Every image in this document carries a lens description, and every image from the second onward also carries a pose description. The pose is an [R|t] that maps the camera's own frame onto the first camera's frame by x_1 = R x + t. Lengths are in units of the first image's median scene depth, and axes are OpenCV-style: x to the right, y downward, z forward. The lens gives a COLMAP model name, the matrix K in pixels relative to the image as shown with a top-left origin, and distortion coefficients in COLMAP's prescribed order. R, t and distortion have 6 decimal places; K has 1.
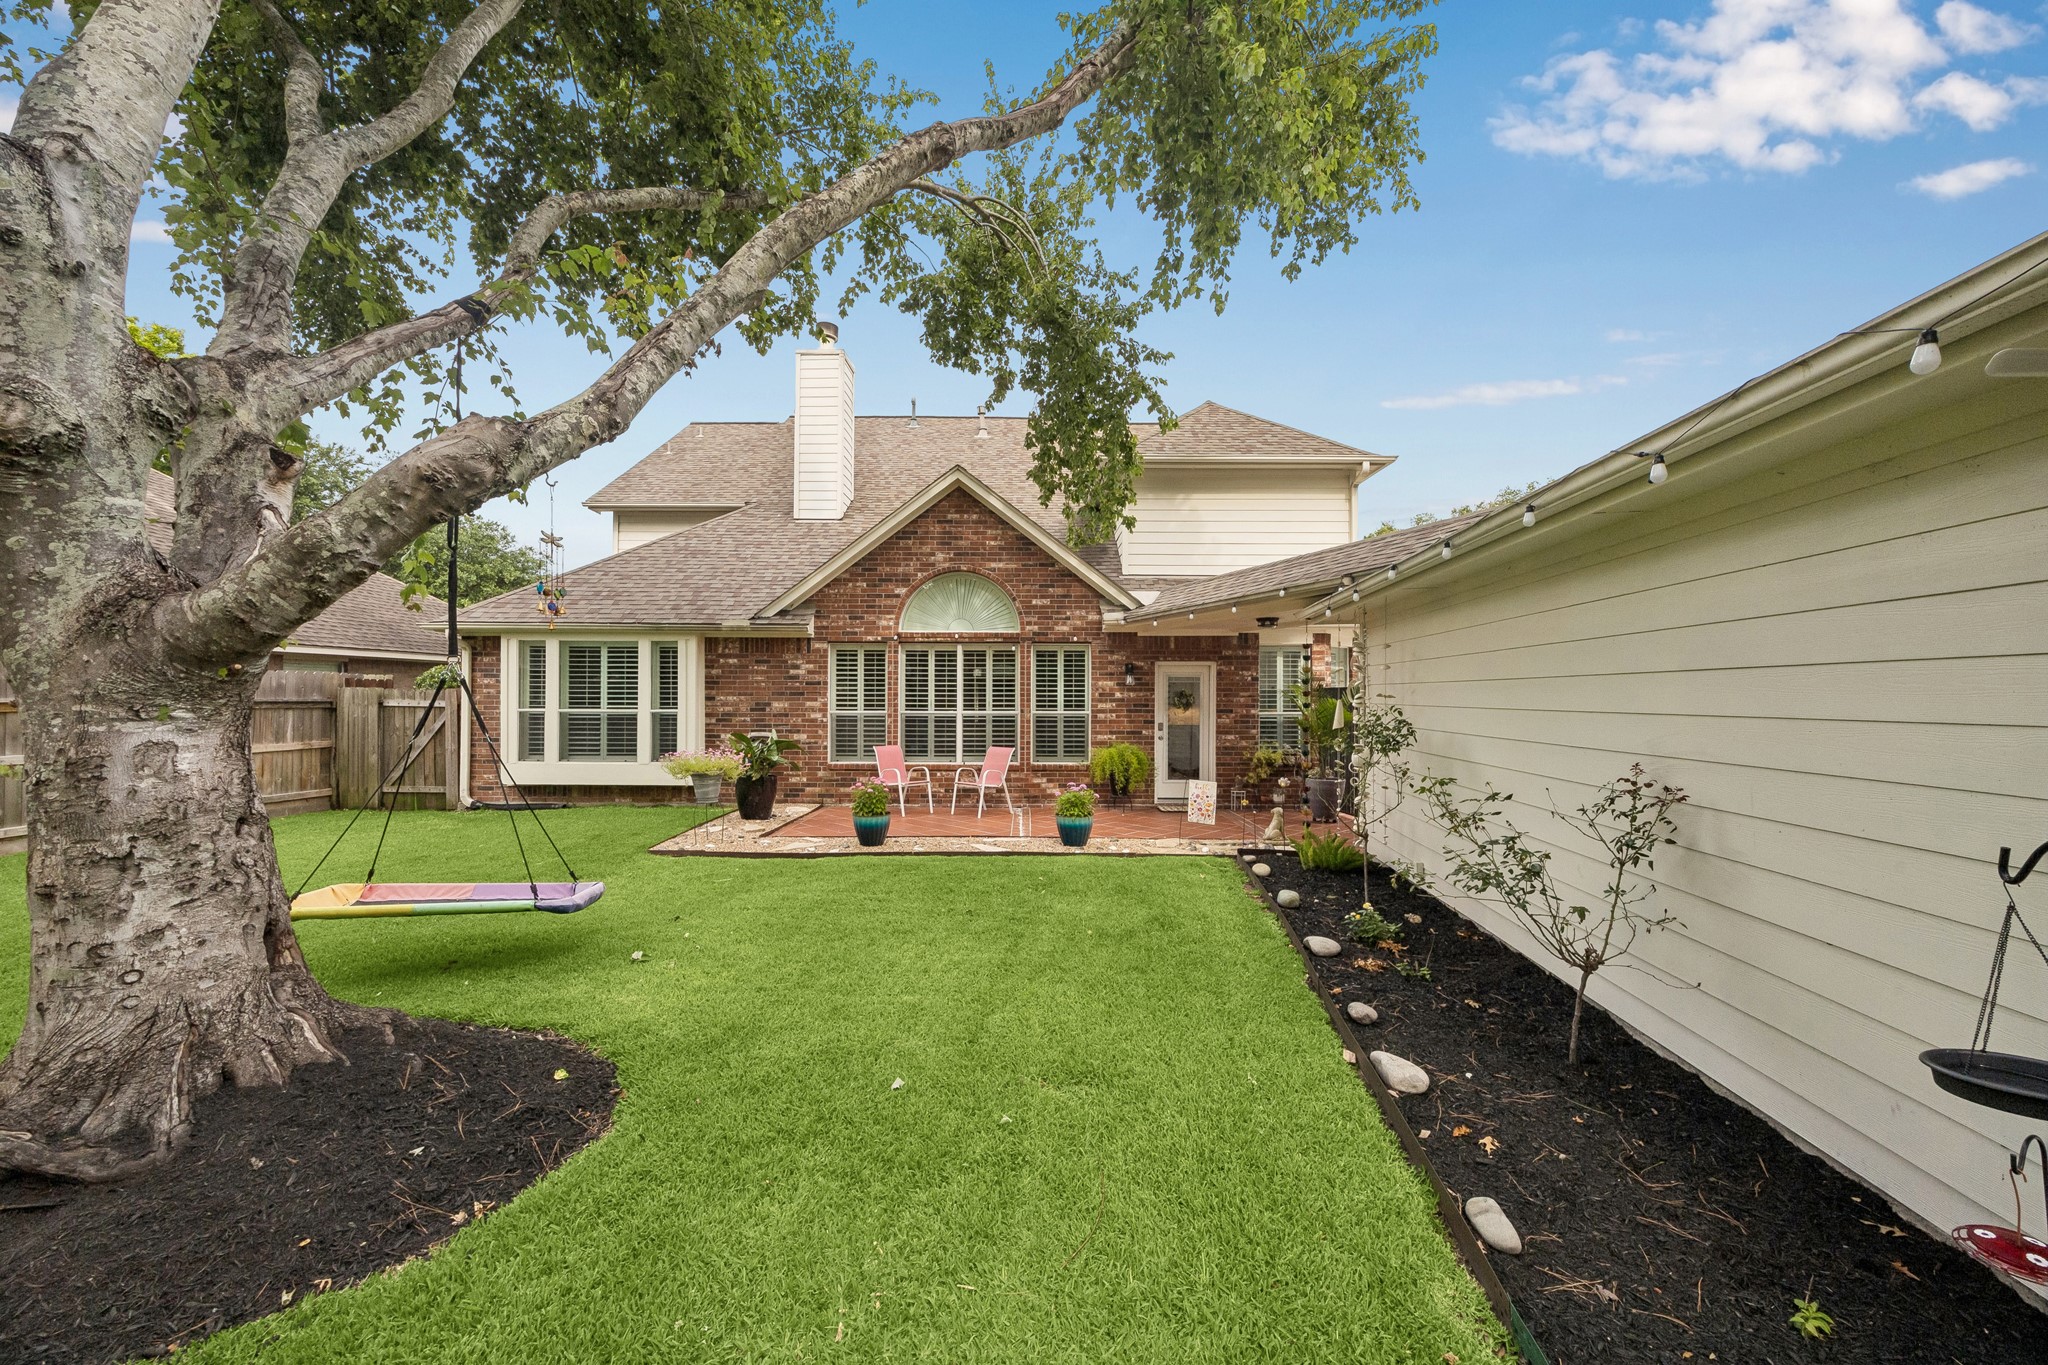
lens RADIAL K [[774.7, 0, 1025.6], [0, 774.7, 672.4], [0, 0, 1]] dist [0.000620, -0.000031]
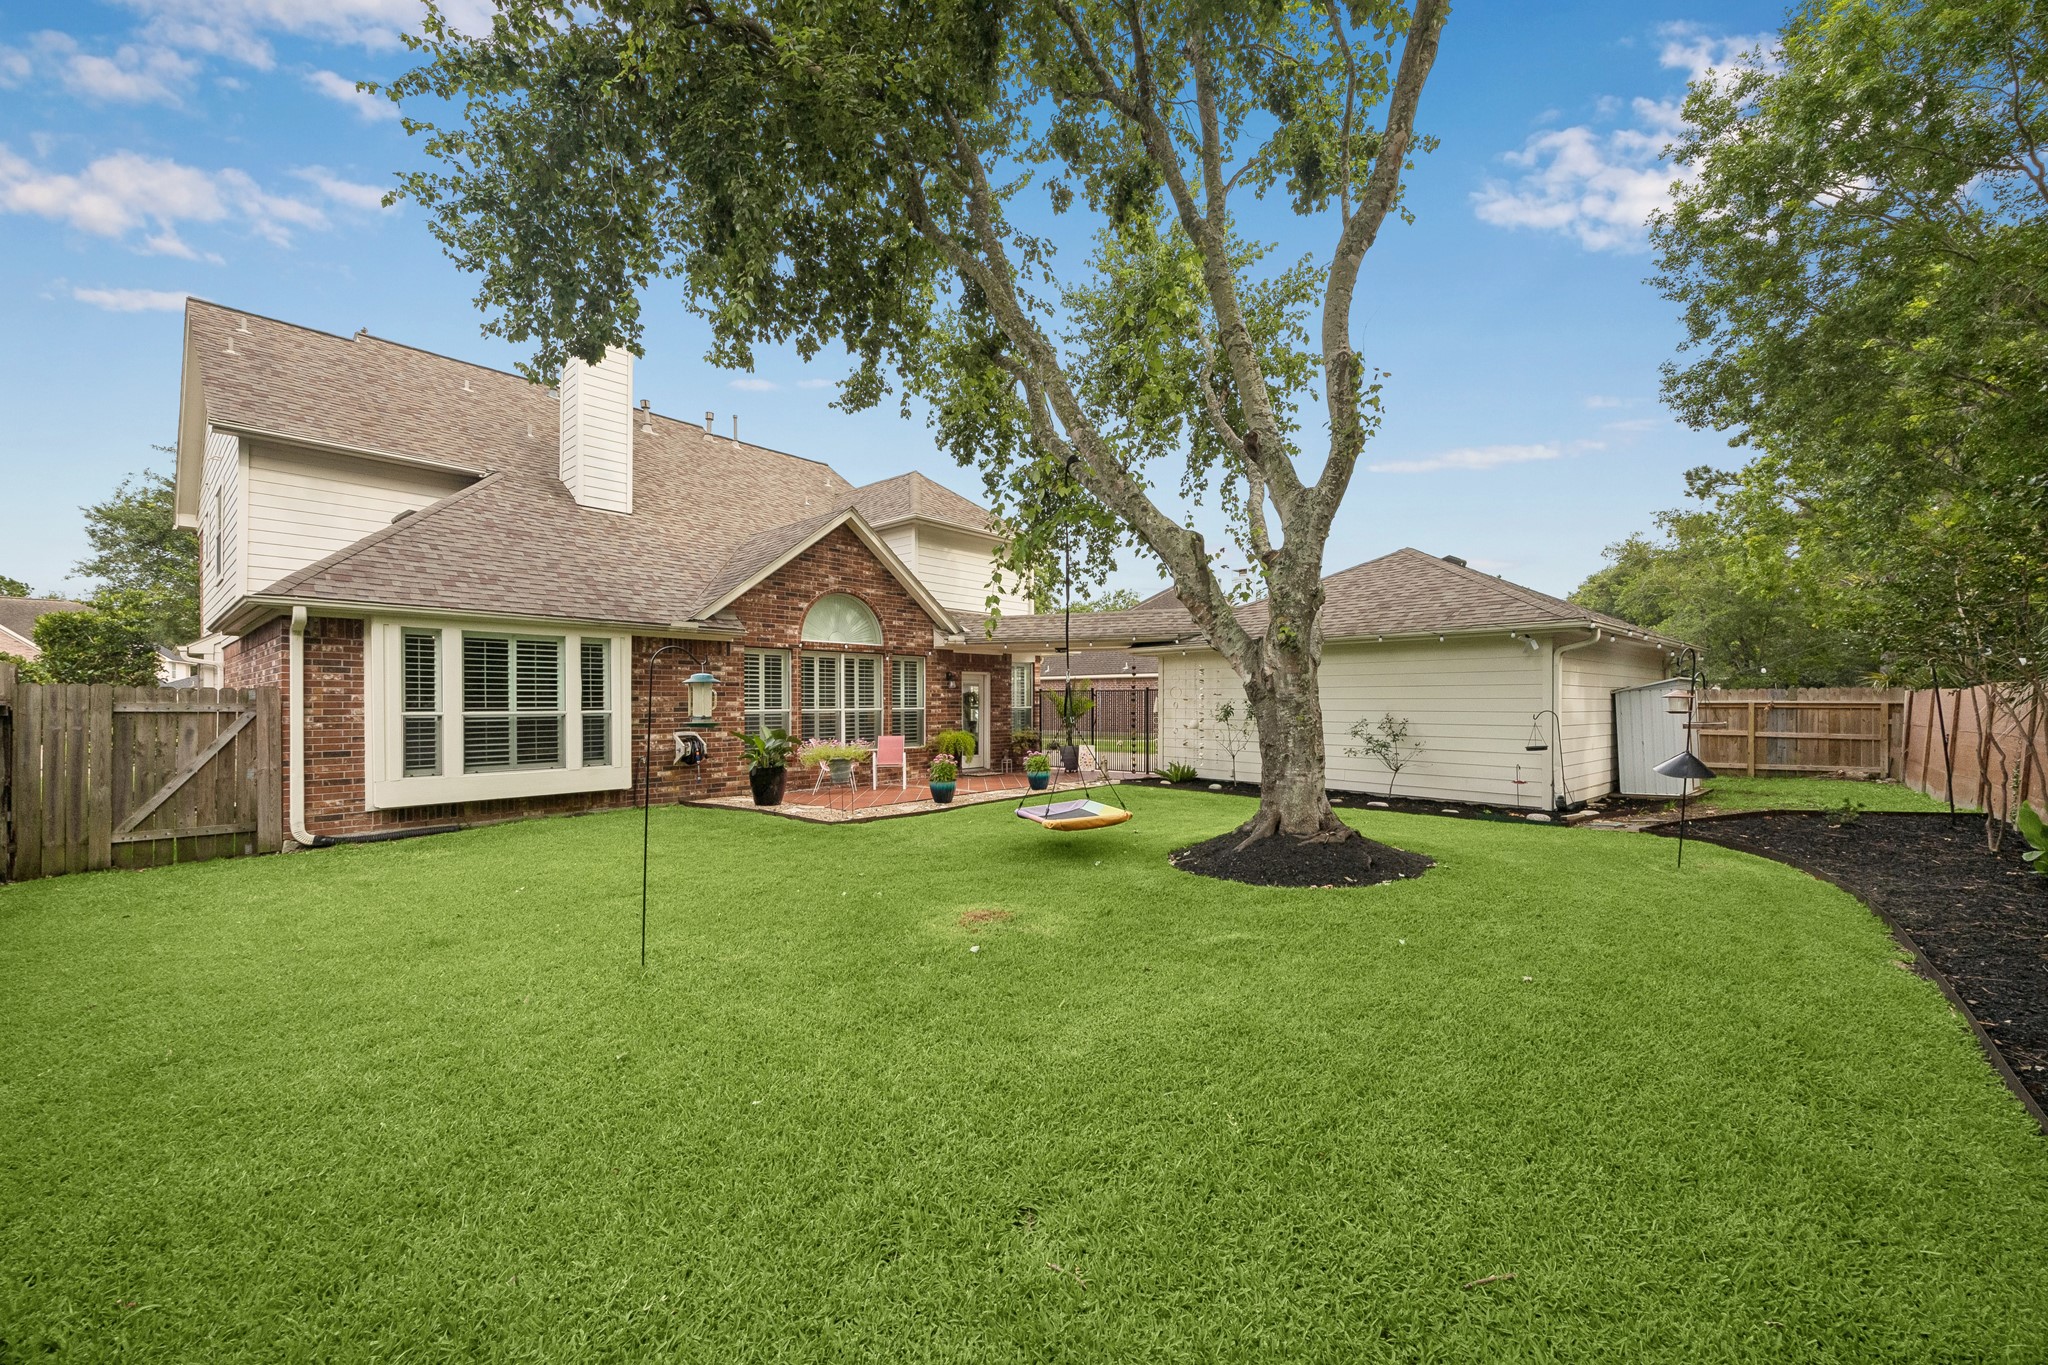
lens RADIAL K [[774.7, 0, 1024.8], [0, 774.7, 695.1], [0, 0, 1]] dist [0.000620, -0.000031]
pose [[0.651589, -0.000640, 0.758572, -0.829012], [-0.021699, 0.999575, 0.019482, -0.000532], [-0.758262, -0.029154, 0.651298, -0.008806]]
